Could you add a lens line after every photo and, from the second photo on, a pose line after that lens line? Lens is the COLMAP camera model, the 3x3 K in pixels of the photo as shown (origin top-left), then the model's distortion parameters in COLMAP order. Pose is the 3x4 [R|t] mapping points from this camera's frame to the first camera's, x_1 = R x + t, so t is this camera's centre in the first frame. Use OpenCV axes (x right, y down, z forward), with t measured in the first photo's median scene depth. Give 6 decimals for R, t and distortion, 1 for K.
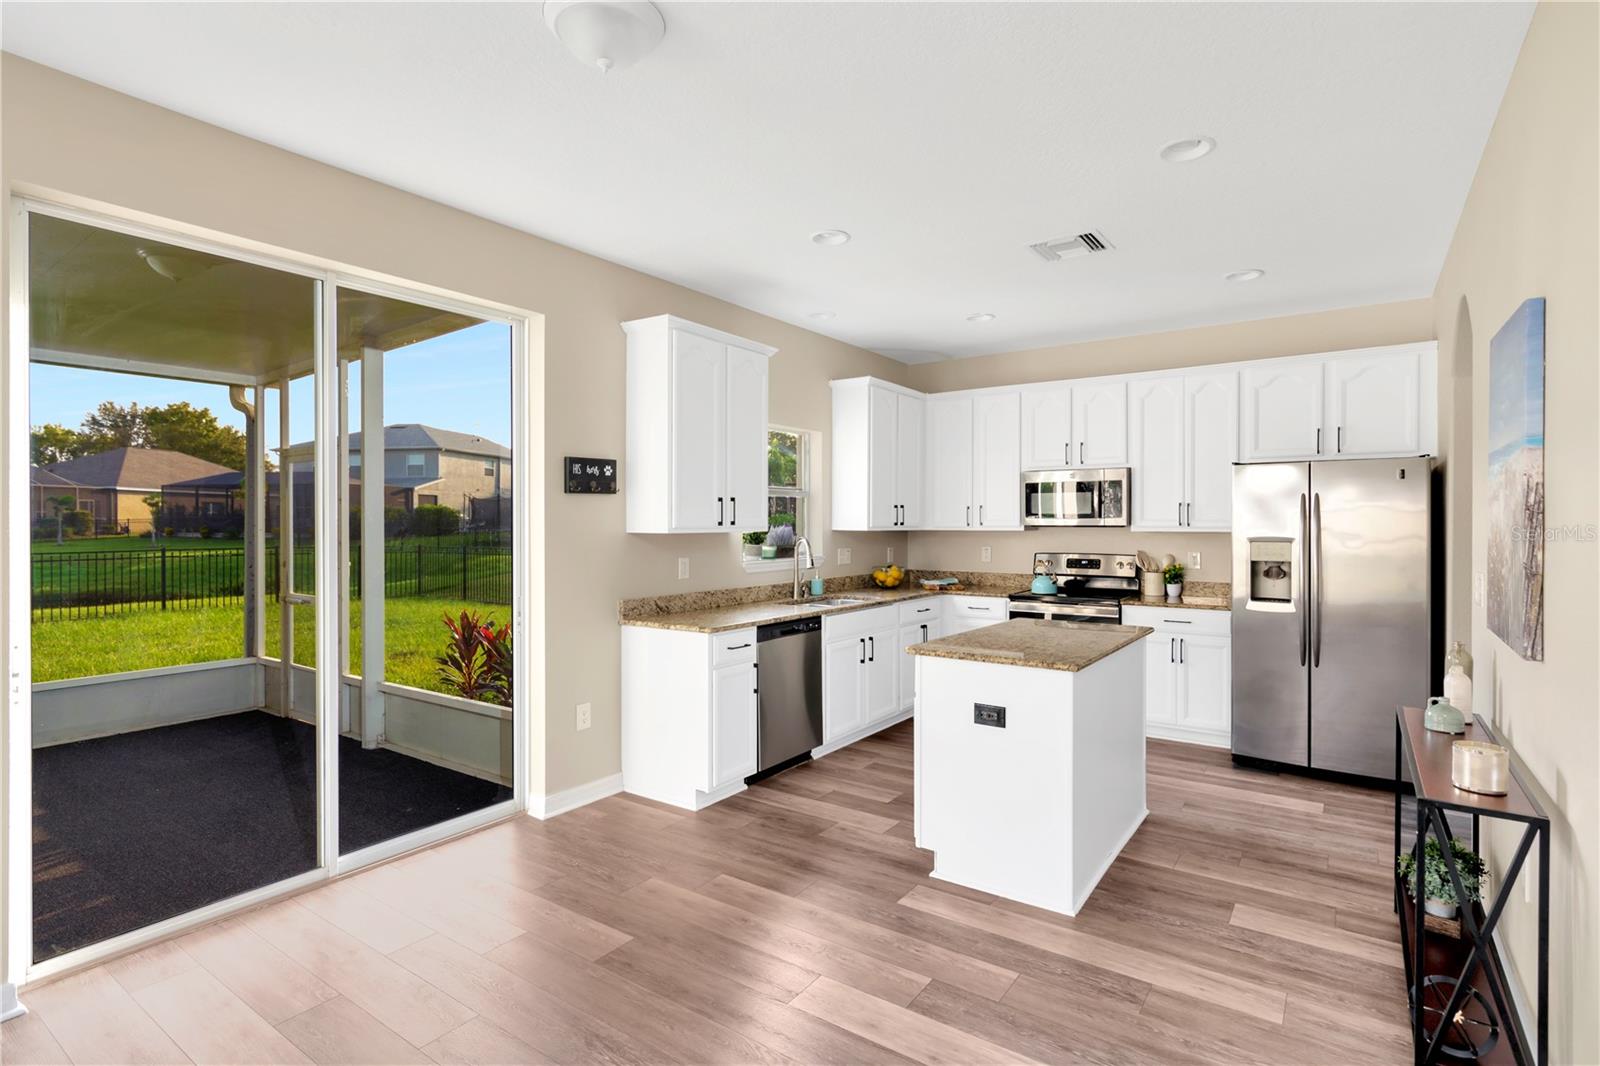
lens RADIAL K [[788.6, 0, 793.0], [0, 788.6, 530.5], [0, 0, 1]] dist [-0.003841, 0.003166]
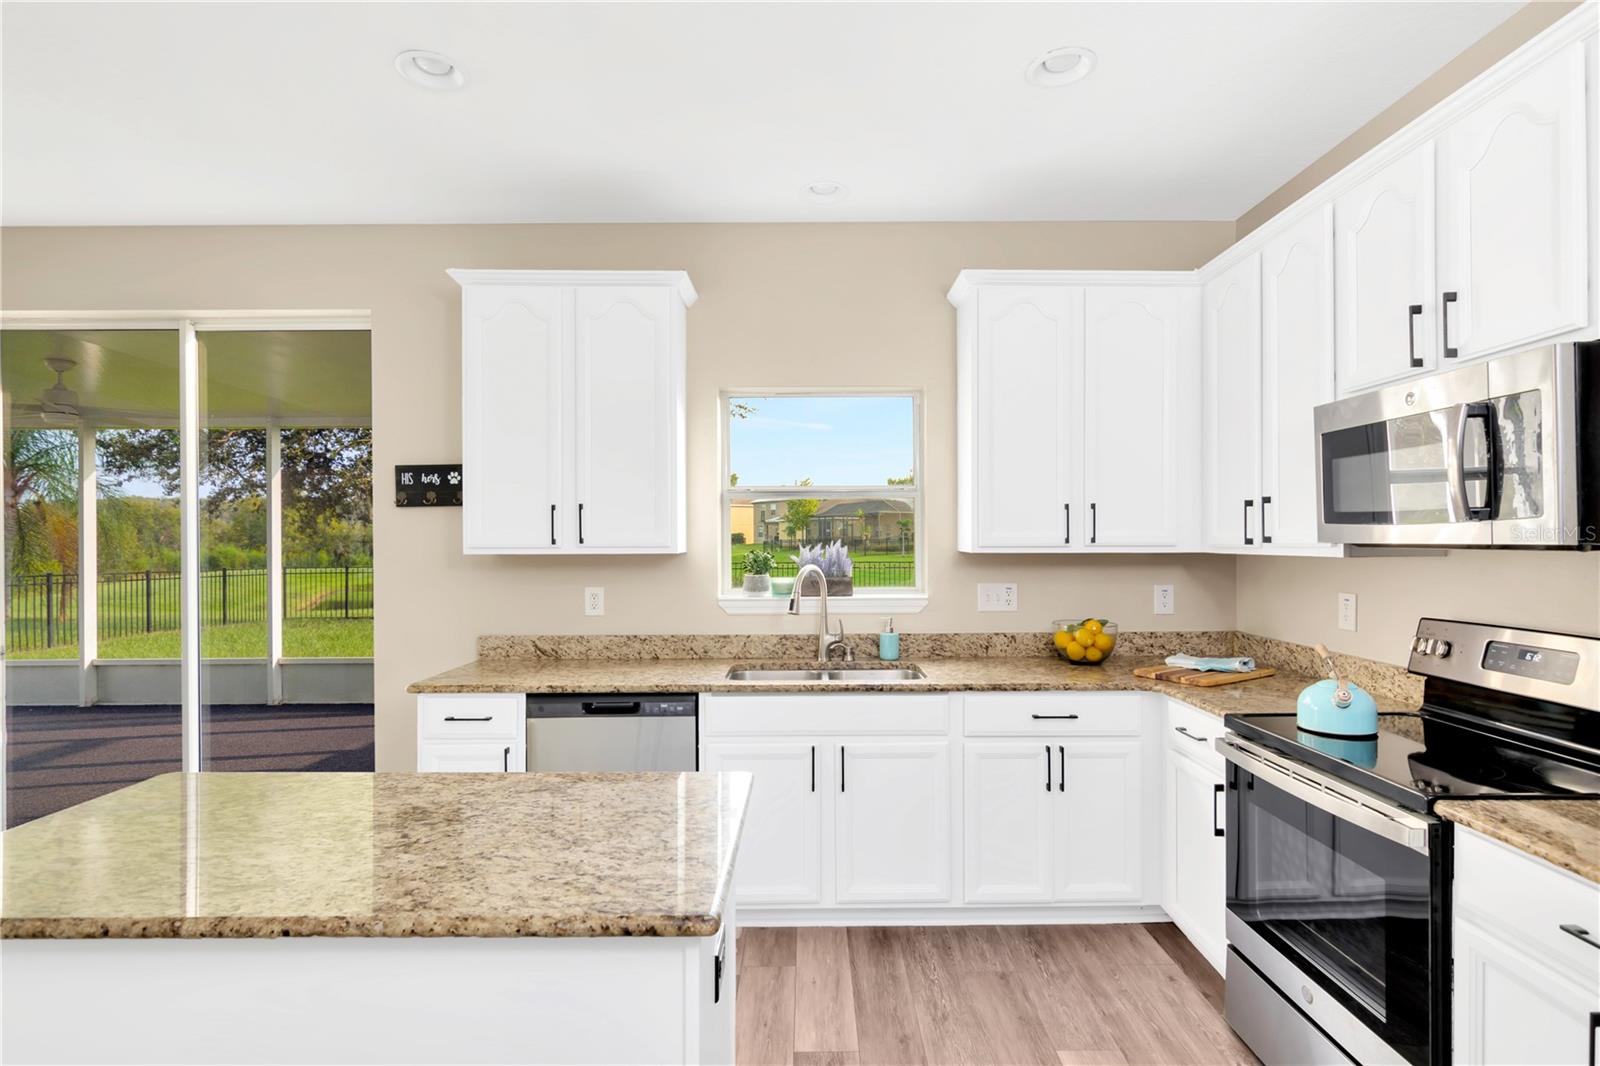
lens RADIAL K [[788.6, 0, 808.4], [0, 788.6, 558.7], [0, 0, 1]] dist [-0.003841, 0.003166]
pose [[0.584355, 0.016827, -0.811324, 0.561369], [-0.002828, 0.999821, 0.018700, -0.006640], [0.811493, -0.008633, 0.584298, 0.700136]]
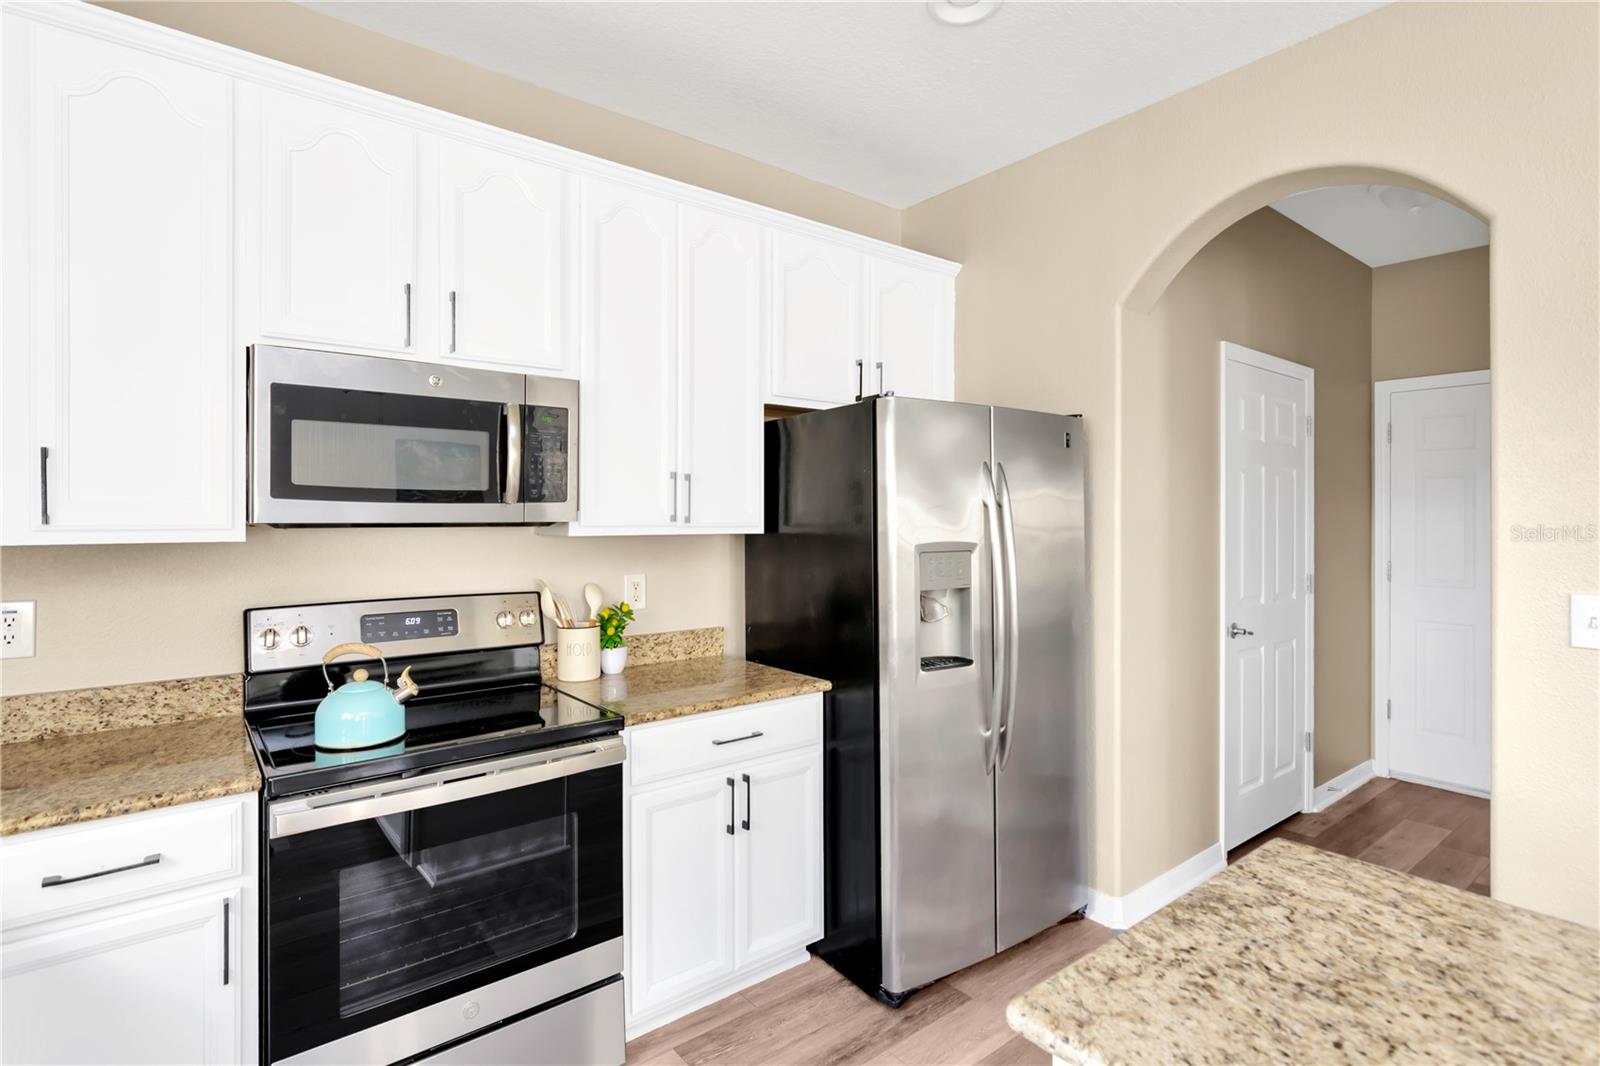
lens RADIAL K [[788.6, 0, 806.6], [0, 788.6, 517.0], [0, 0, 1]] dist [-0.003841, 0.003166]
pose [[0.271347, -0.000191, 0.962482, 0.077135], [0.008771, 0.999959, -0.002274, -0.007600], [-0.962442, 0.009059, 0.271337, 0.884632]]
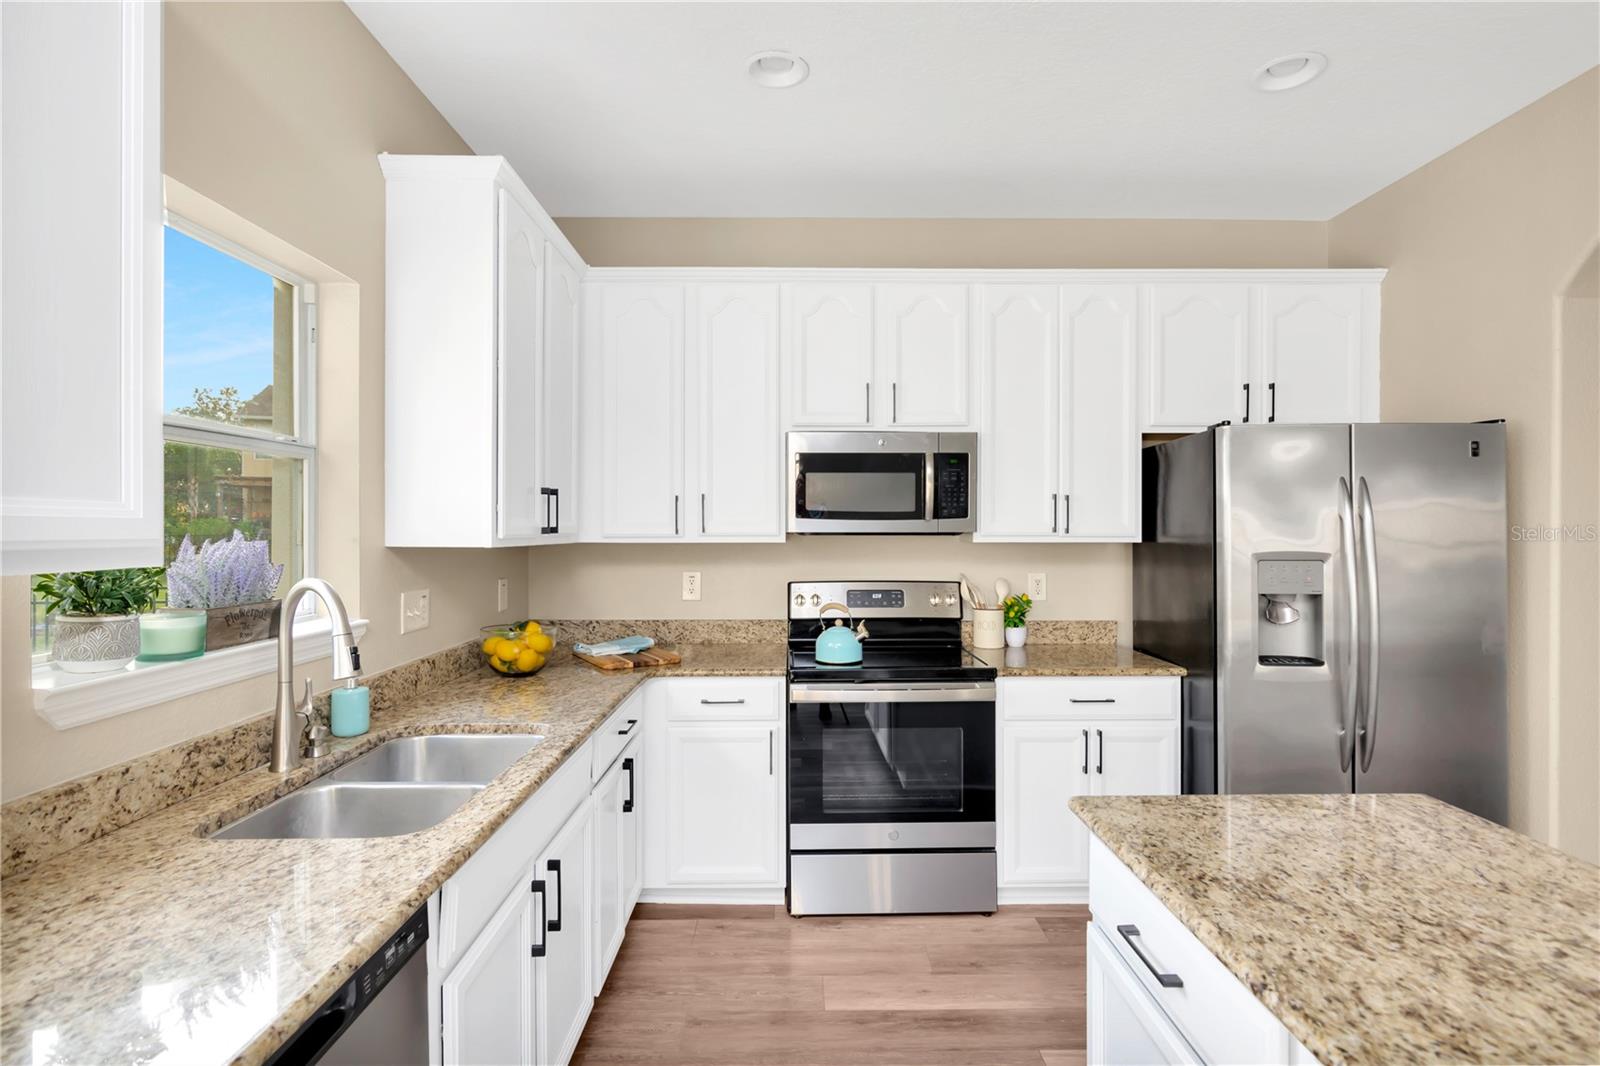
lens RADIAL K [[788.6, 0, 800.0], [0, 788.6, 526.1], [0, 0, 1]] dist [-0.003841, 0.003166]
pose [[0.806488, 0.000856, 0.591250, -0.018186], [0.005495, 0.999945, -0.008943, -0.007014], [-0.591225, 0.010461, 0.806439, 0.699538]]
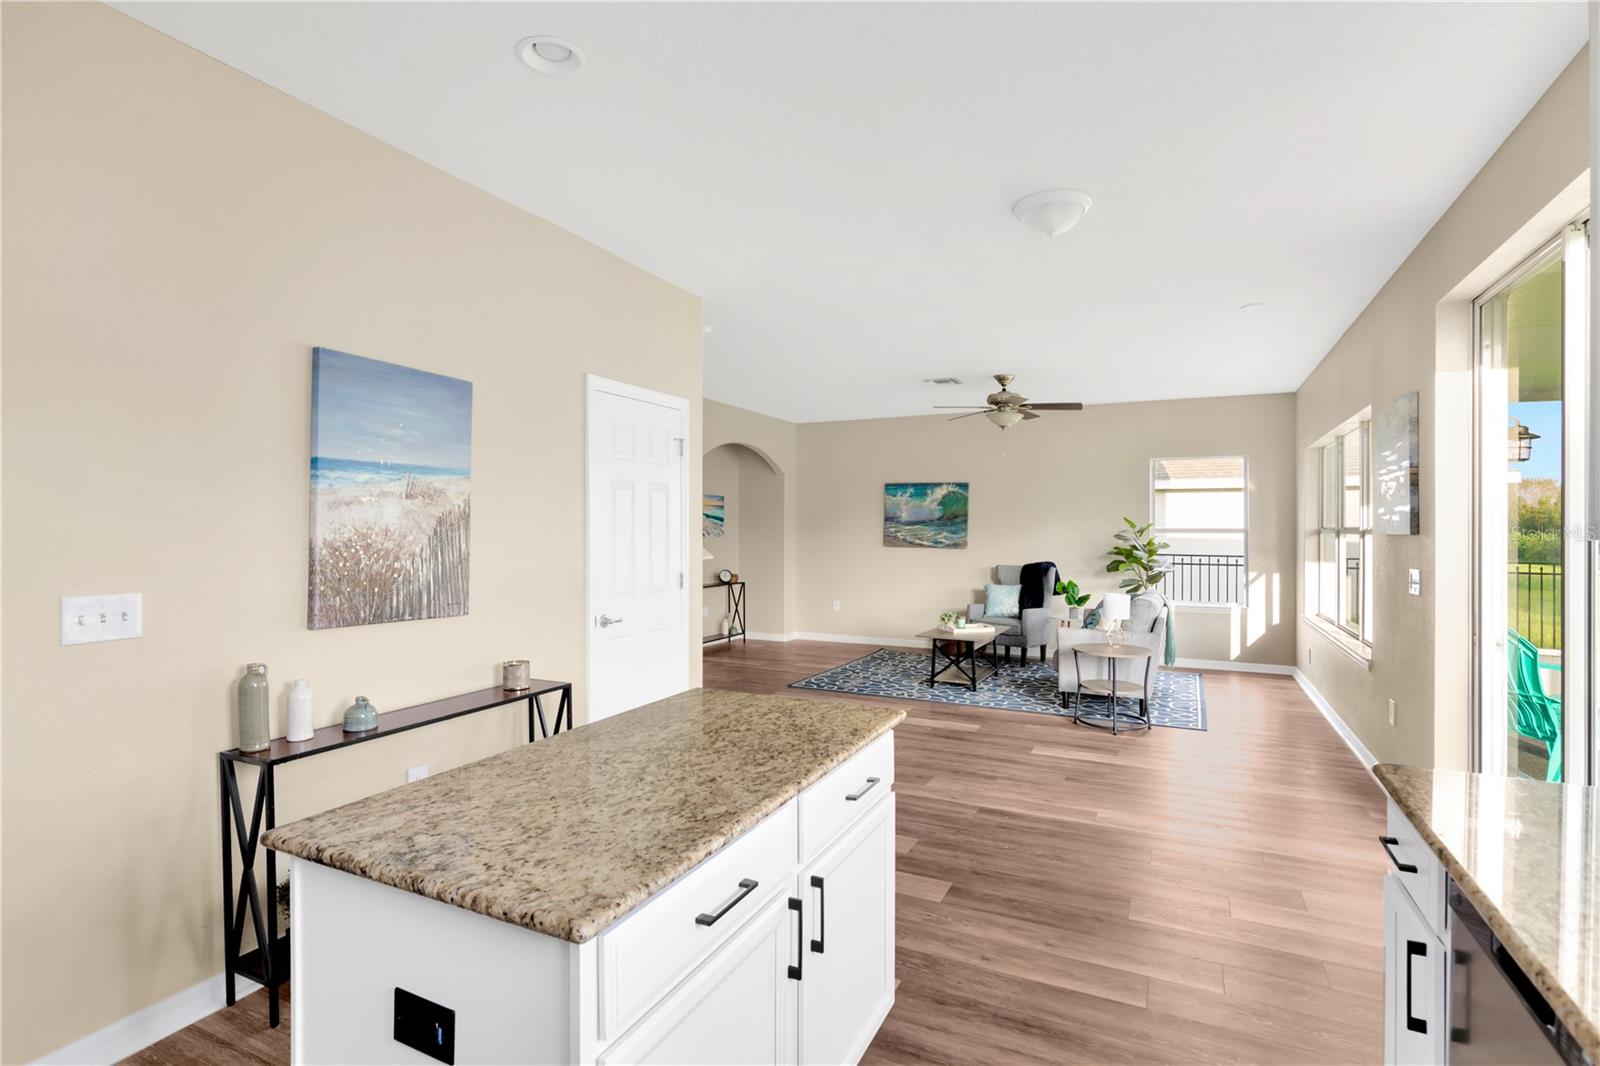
lens RADIAL K [[788.6, 0, 805.6], [0, 788.6, 530.3], [0, 0, 1]] dist [-0.003841, 0.003166]
pose [[-0.985010, -0.001331, -0.172491, 0.231440], [-0.004240, 0.999855, 0.016498, -0.010890], [0.172444, 0.016983, -0.984873, 1.104779]]
